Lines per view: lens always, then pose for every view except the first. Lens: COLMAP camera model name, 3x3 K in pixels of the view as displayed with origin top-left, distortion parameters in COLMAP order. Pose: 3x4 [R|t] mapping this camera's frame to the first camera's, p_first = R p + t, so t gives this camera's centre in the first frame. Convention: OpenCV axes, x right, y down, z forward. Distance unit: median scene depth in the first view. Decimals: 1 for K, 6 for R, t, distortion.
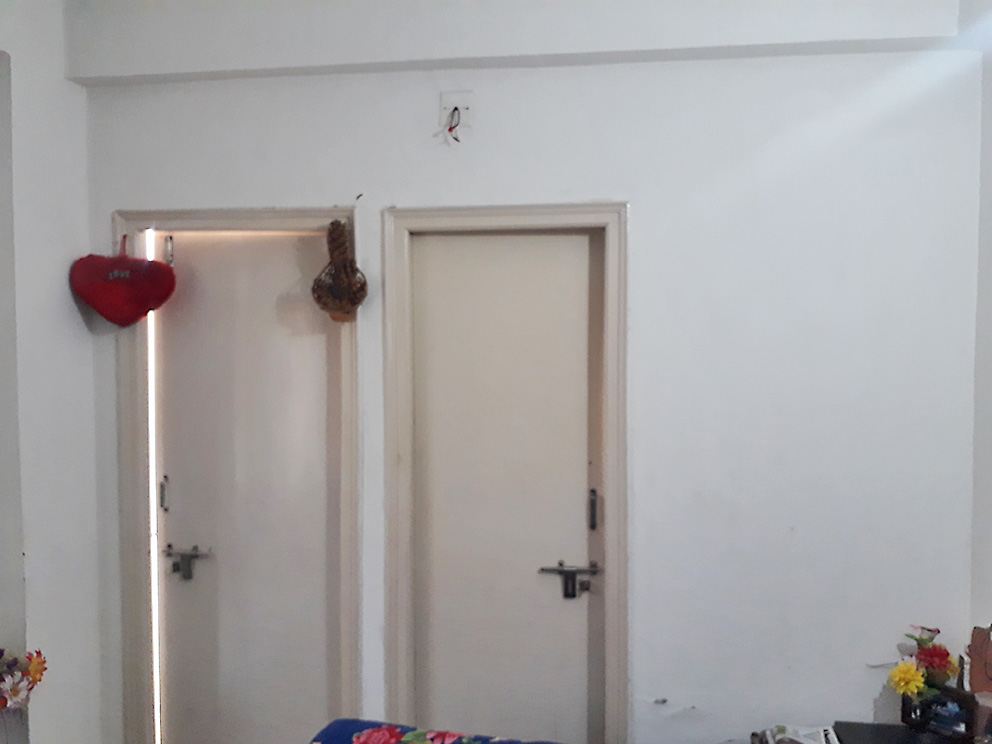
lens RADIAL K [[801.9, 0, 496.0], [0, 801.9, 372.0], [0, 0, 1]] dist [-0.040652, 0.042358]
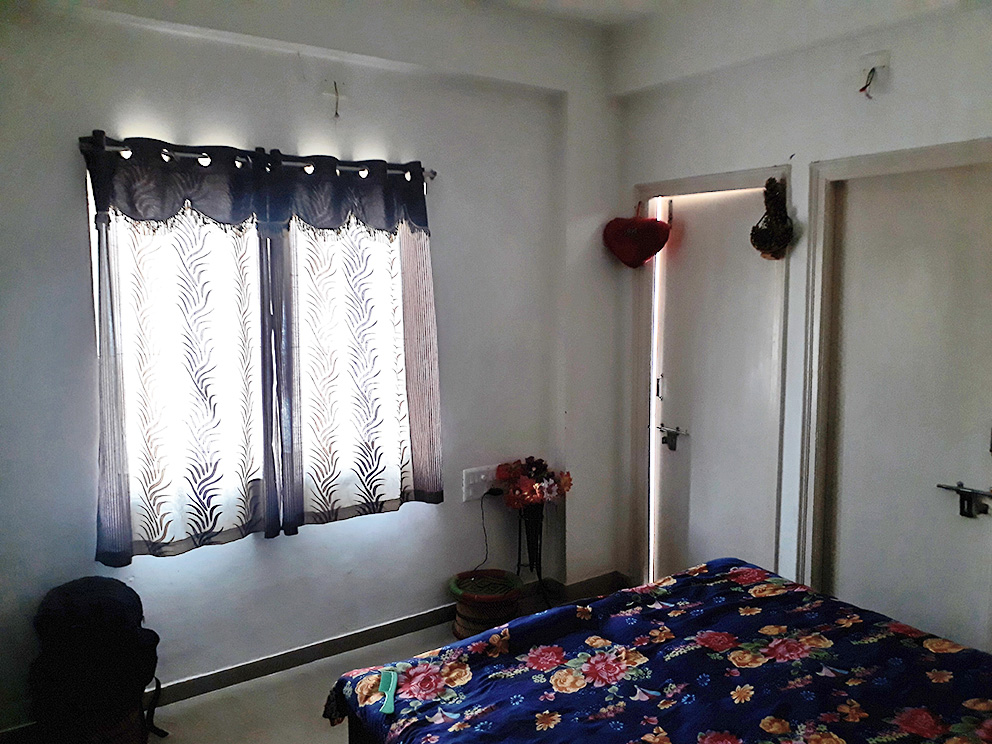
lens RADIAL K [[801.9, 0, 496.0], [0, 801.9, 372.0], [0, 0, 1]] dist [-0.040652, 0.042358]
pose [[0.678519, 0.075439, -0.730699, 0.428202], [-0.025221, 0.996519, 0.079462, 0.023446], [0.734150, -0.035488, 0.678060, -0.167625]]
